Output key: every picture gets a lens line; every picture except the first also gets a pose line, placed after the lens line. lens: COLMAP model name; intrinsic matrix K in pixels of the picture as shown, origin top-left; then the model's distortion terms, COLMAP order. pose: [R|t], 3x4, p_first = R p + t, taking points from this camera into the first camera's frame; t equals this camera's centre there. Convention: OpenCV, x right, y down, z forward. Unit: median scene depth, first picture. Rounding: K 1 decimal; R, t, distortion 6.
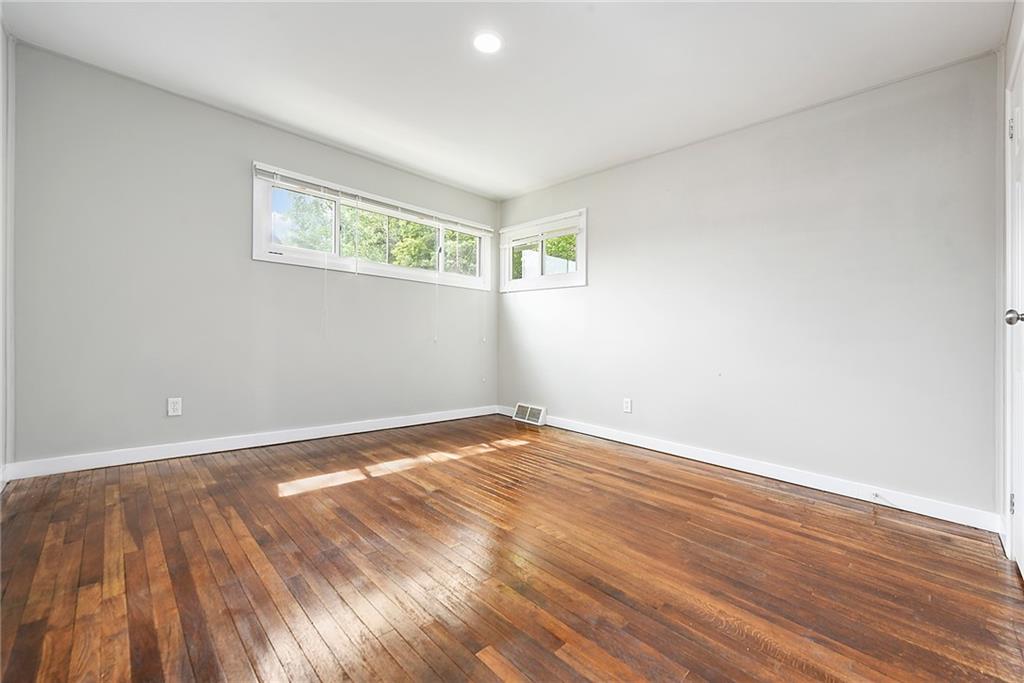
lens RADIAL K [[407.6, 0, 507.2], [0, 407.6, 336.0], [0, 0, 1]] dist [-0.003987, -0.001707]
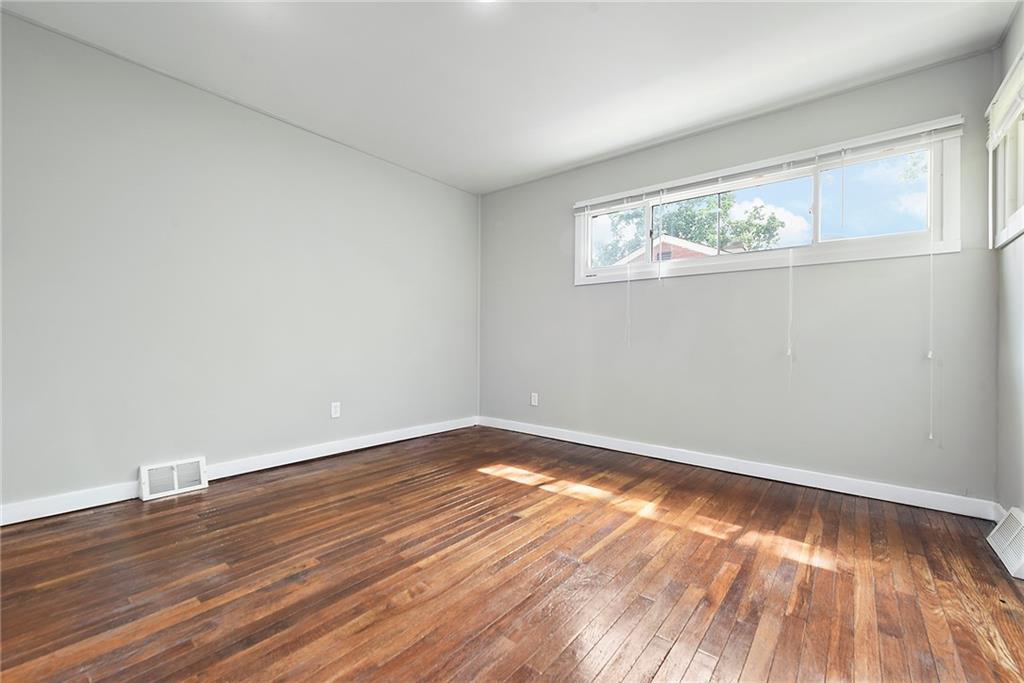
lens RADIAL K [[407.6, 0, 507.2], [0, 407.6, 348.1], [0, 0, 1]] dist [-0.003987, -0.001707]
pose [[0.136877, -0.017506, -0.990433, 0.608942], [-0.001660, 0.999838, -0.017902, 0.021279], [0.990587, 0.004095, 0.136826, 0.729048]]
